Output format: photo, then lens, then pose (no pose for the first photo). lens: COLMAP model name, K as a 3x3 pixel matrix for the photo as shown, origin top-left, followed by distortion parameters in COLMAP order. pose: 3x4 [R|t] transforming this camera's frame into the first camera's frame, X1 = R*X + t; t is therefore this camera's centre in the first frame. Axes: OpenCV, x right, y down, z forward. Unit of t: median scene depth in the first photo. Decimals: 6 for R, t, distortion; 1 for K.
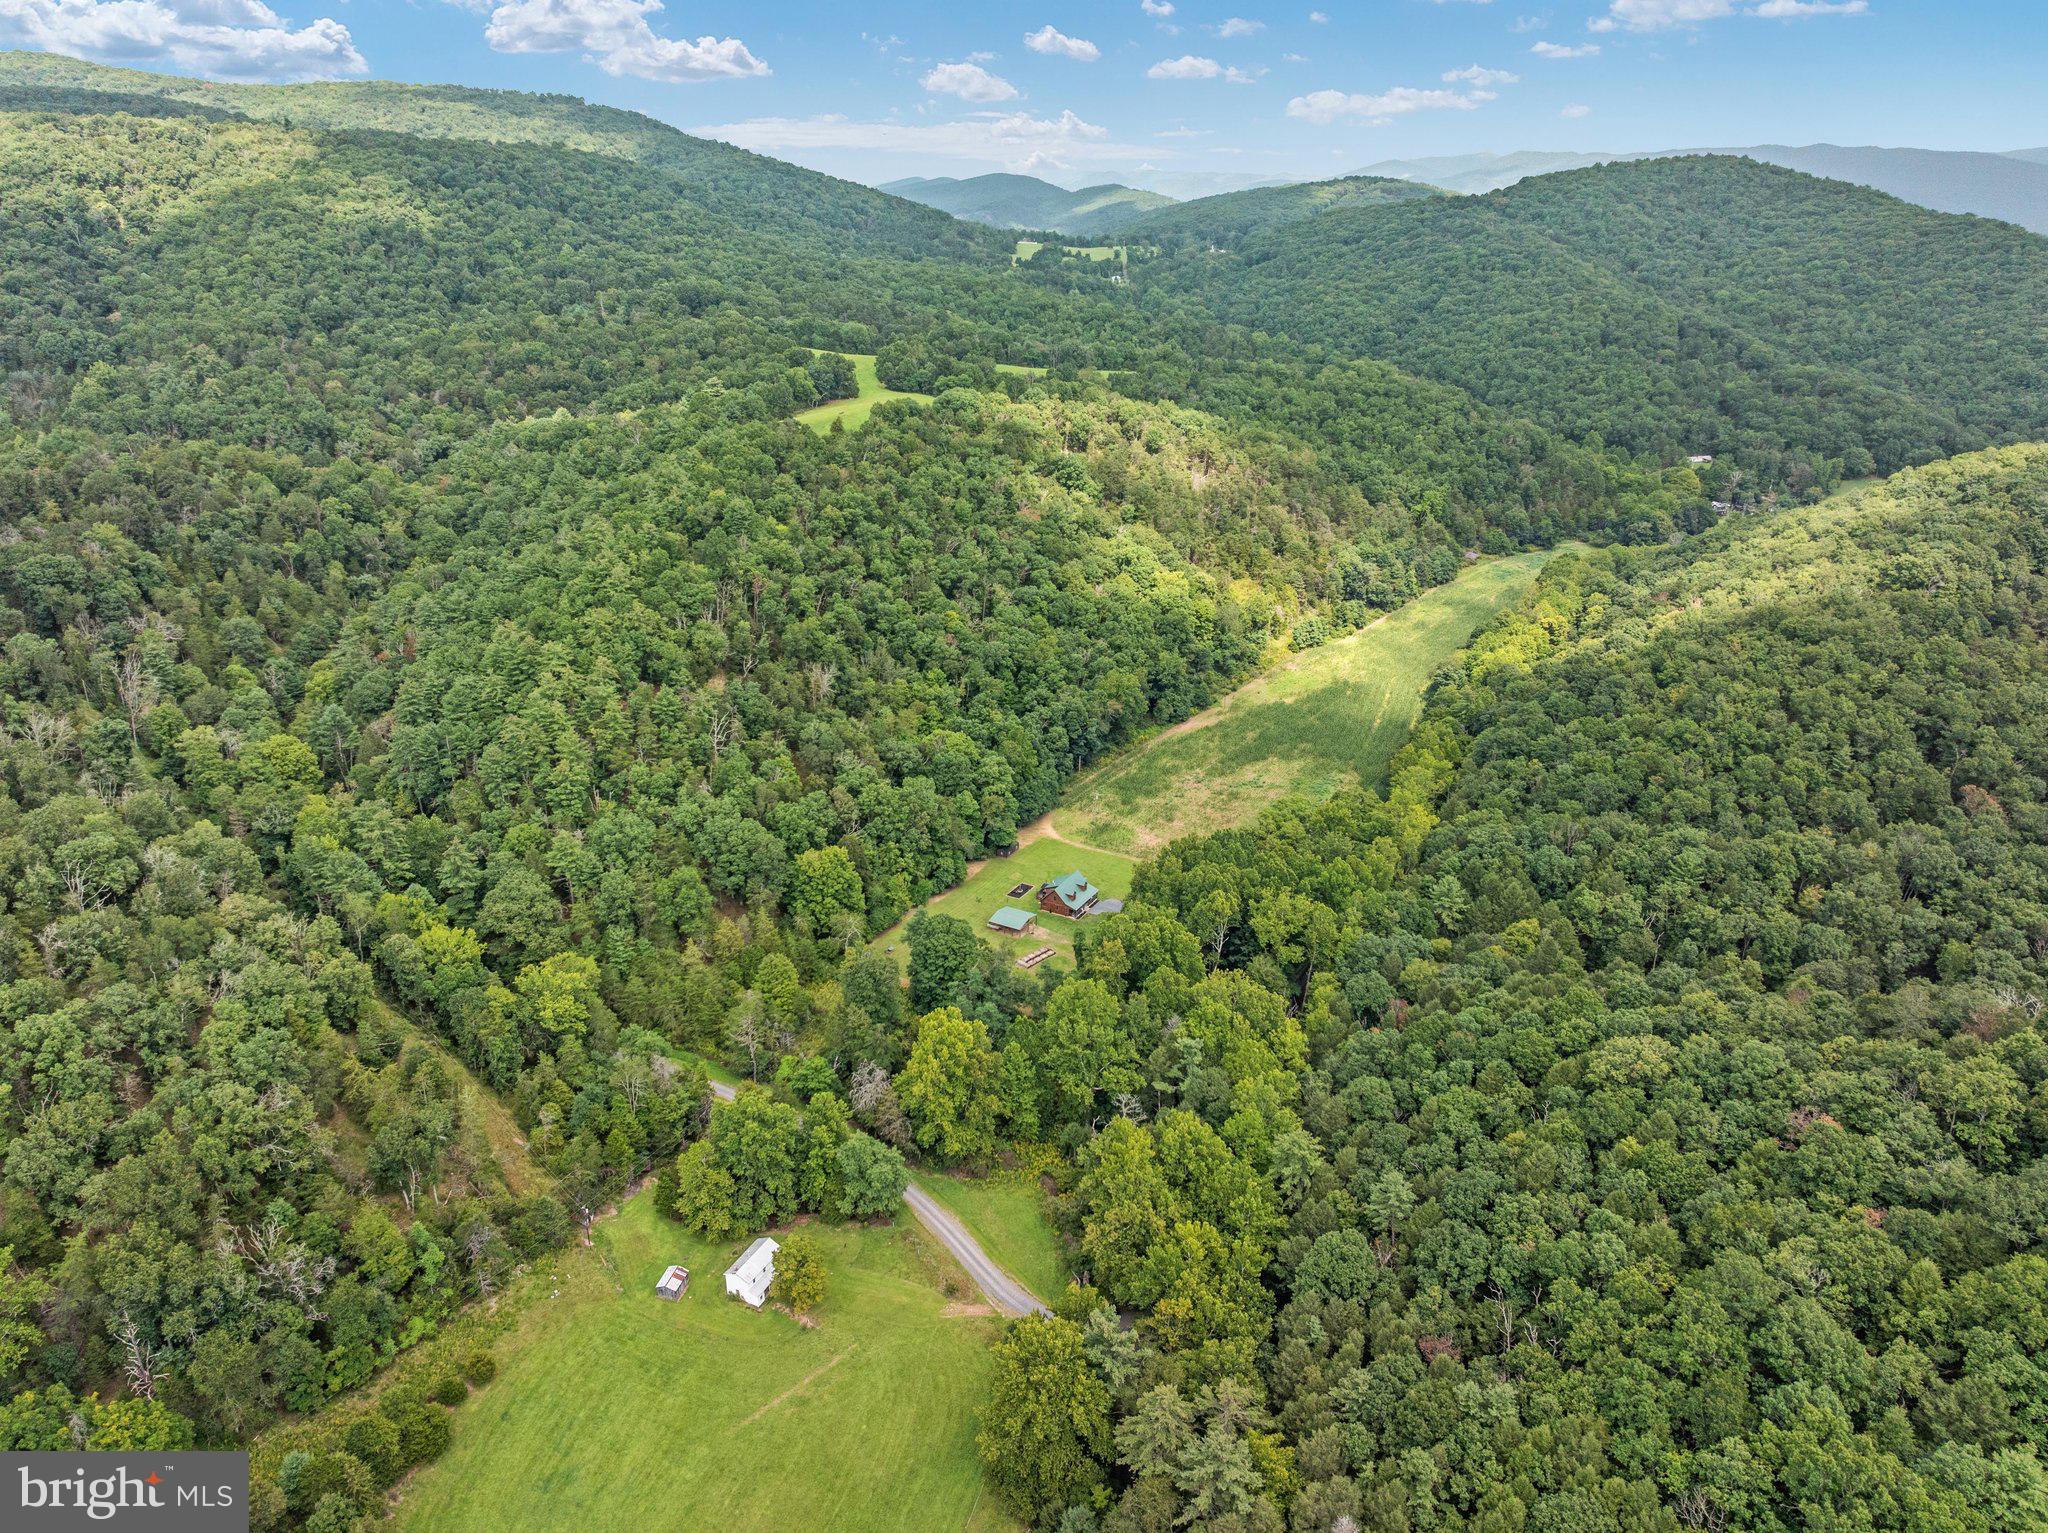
lens RADIAL K [[1458.7, 0, 1024.0], [0, 1458.7, 766.5], [0, 0, 1]] dist [0.001960, -0.129718]
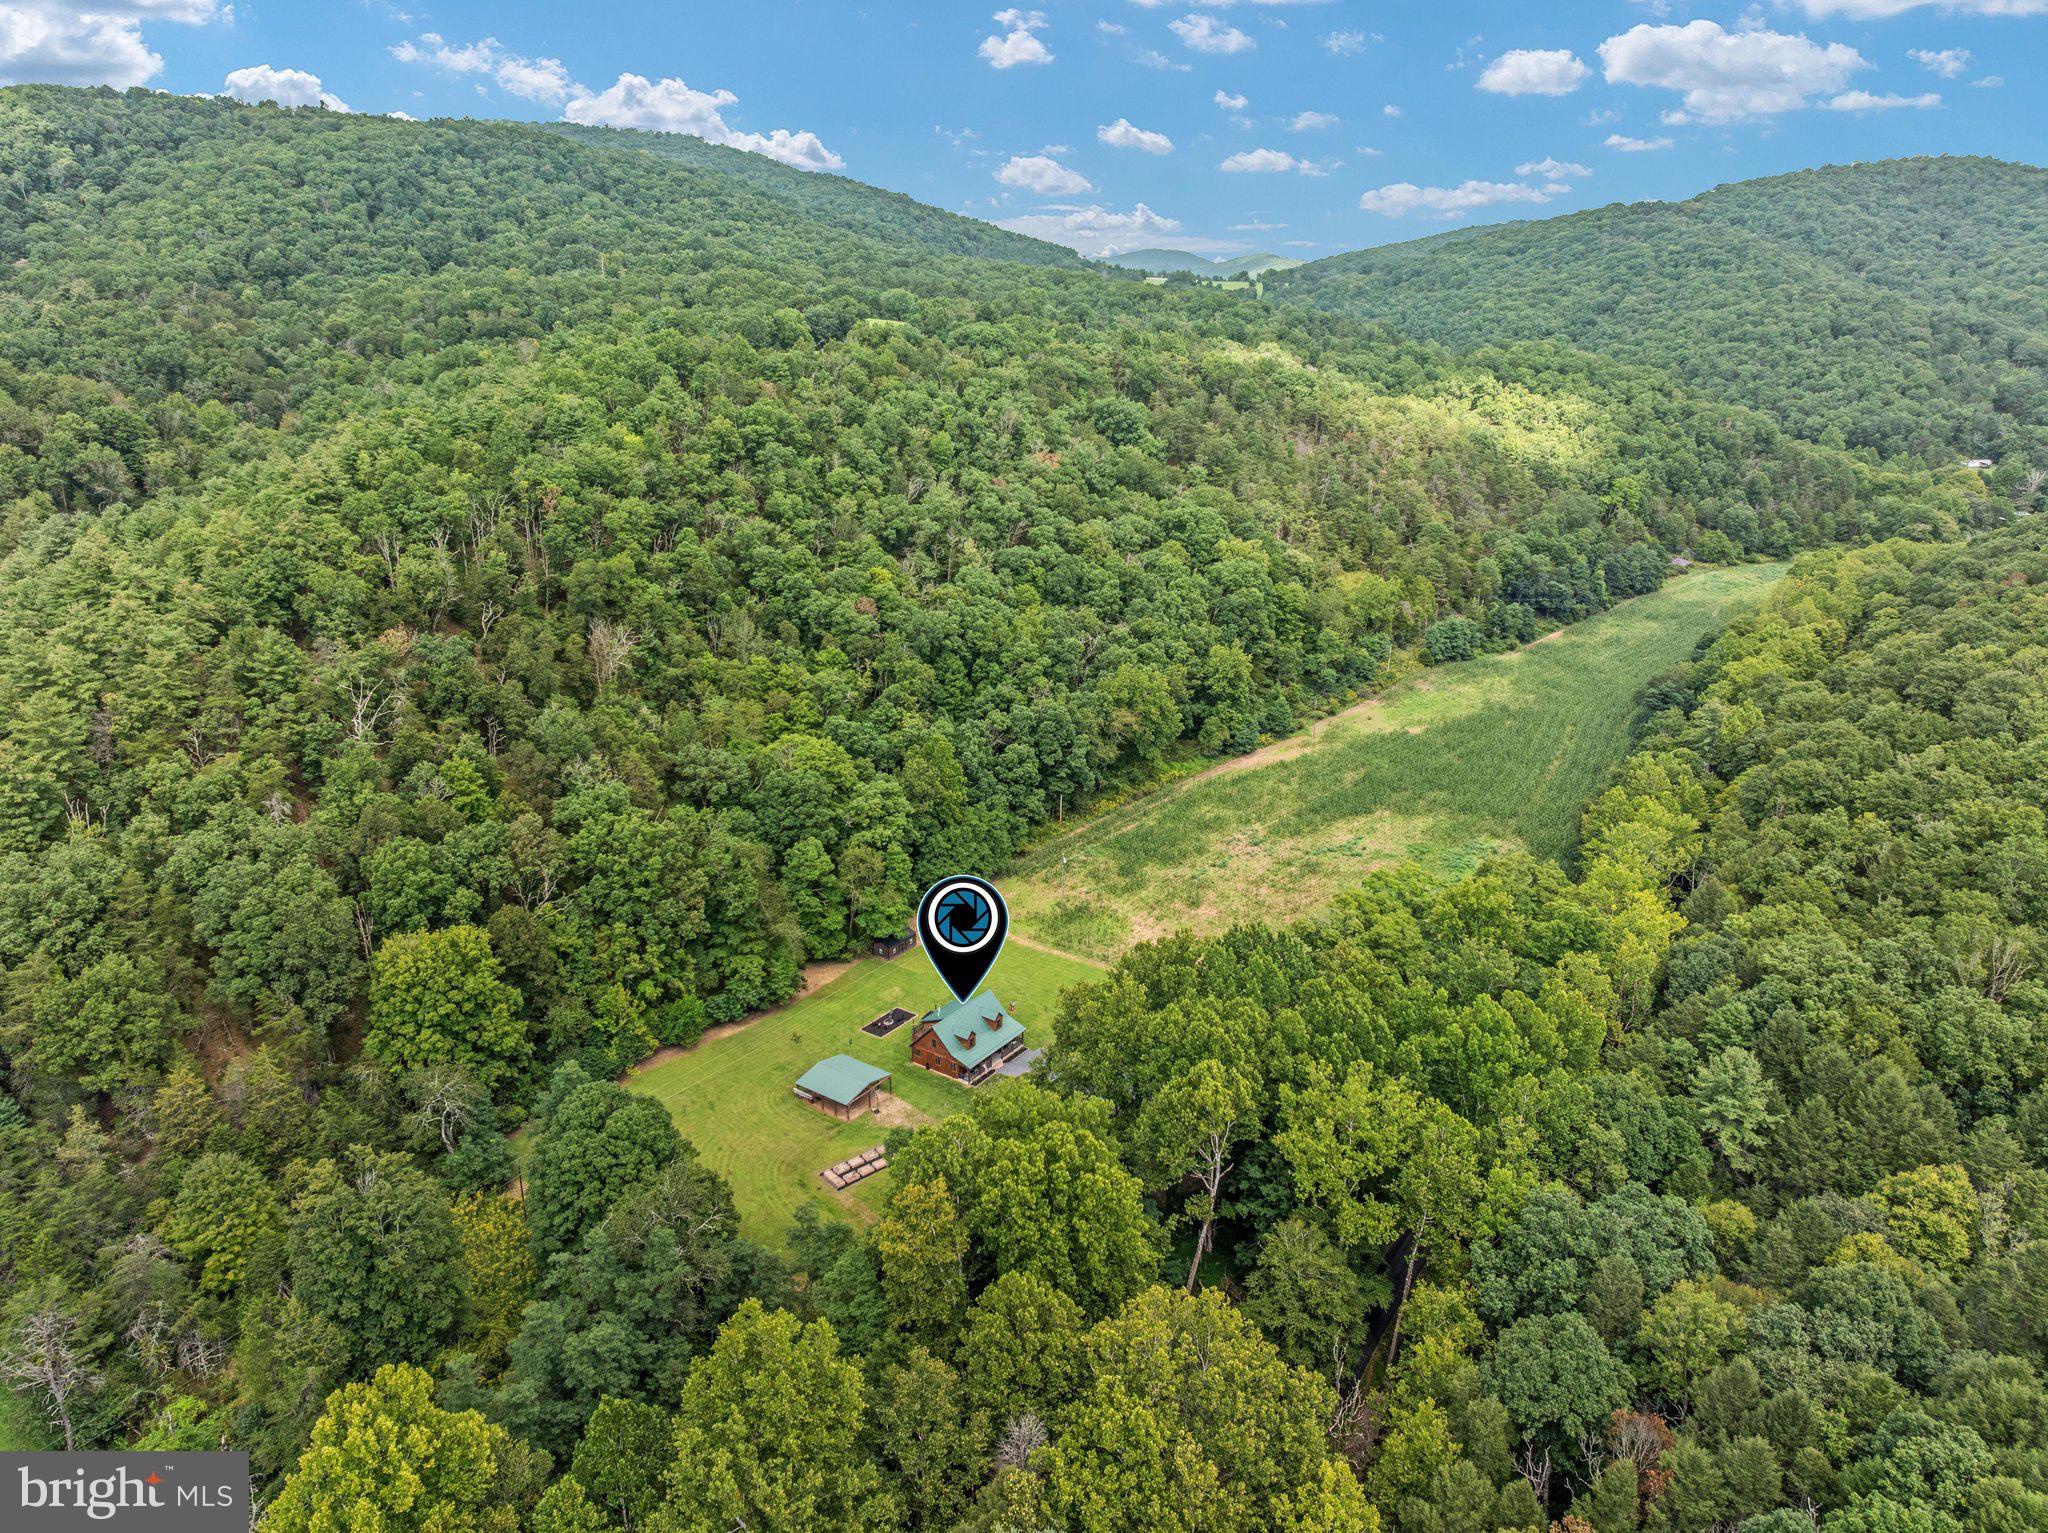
lens RADIAL K [[1453.1, 0, 1024.0], [0, 1453.1, 766.5], [0, 0, 1]] dist [-0.029503, -0.024390]
pose [[0.994431, 0.029376, -0.101215, 0.084869], [-0.035086, 0.997864, -0.055106, 0.015126], [0.099380, 0.058350, 0.993337, 0.389748]]
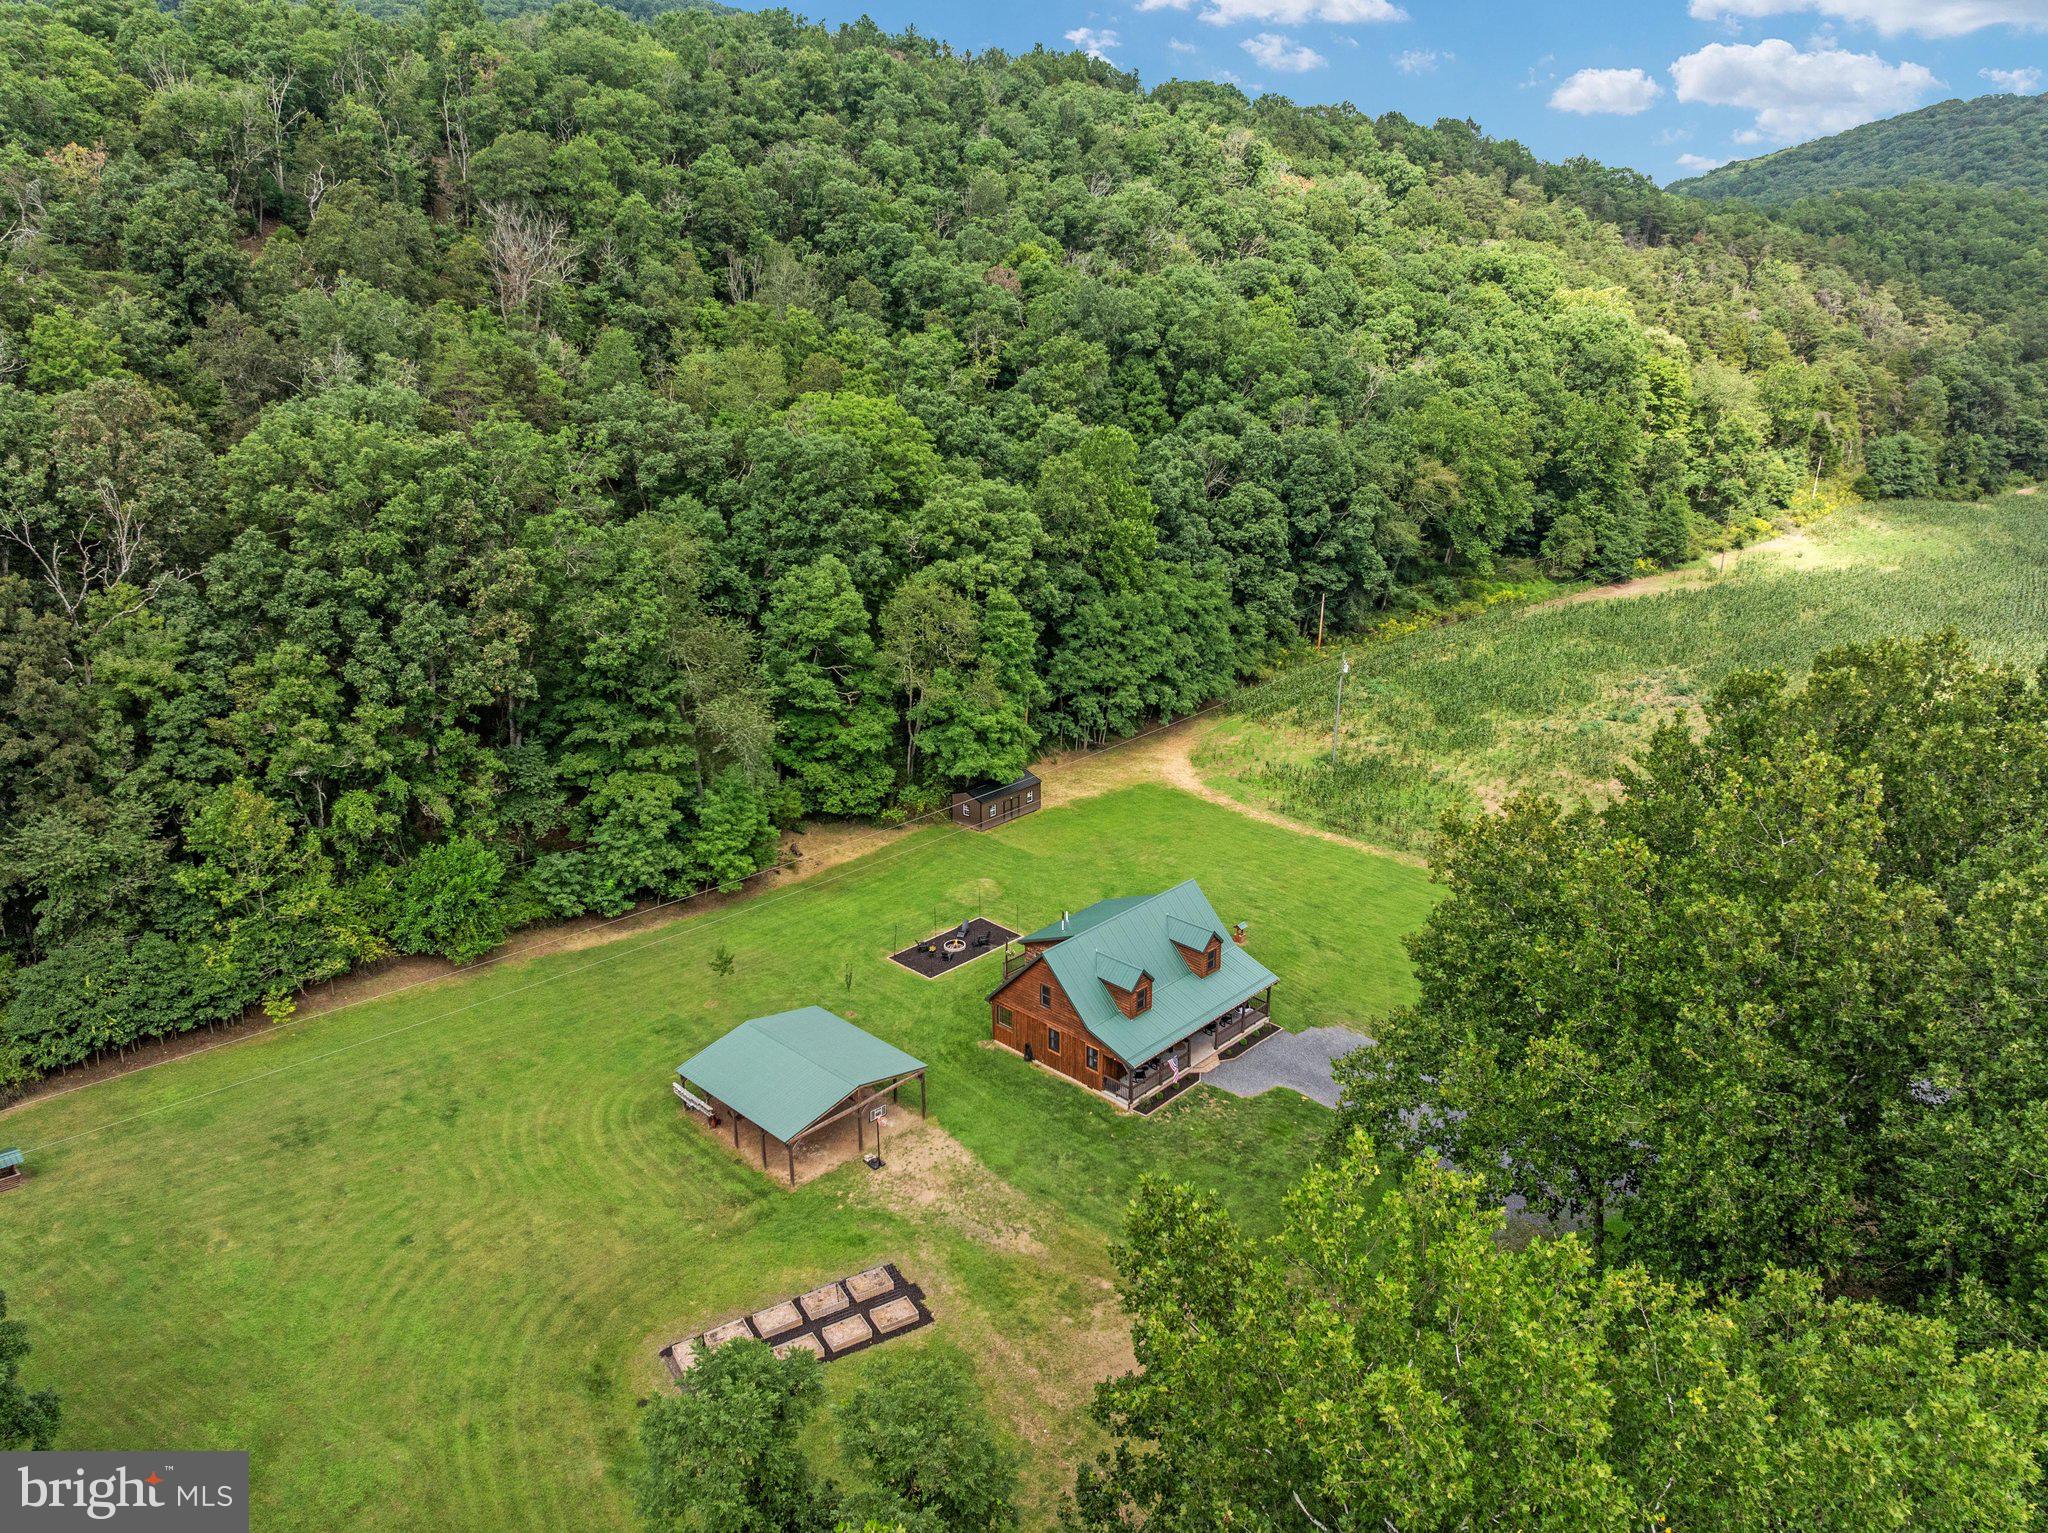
lens RADIAL K [[1453.1, 0, 1024.0], [0, 1453.1, 766.5], [0, 0, 1]] dist [-0.029503, -0.024390]
pose [[0.970721, 0.079567, -0.226649, 0.051015], [-0.091215, 0.994971, -0.041374, 0.054818], [0.222218, 0.060837, 0.973097, 0.651926]]
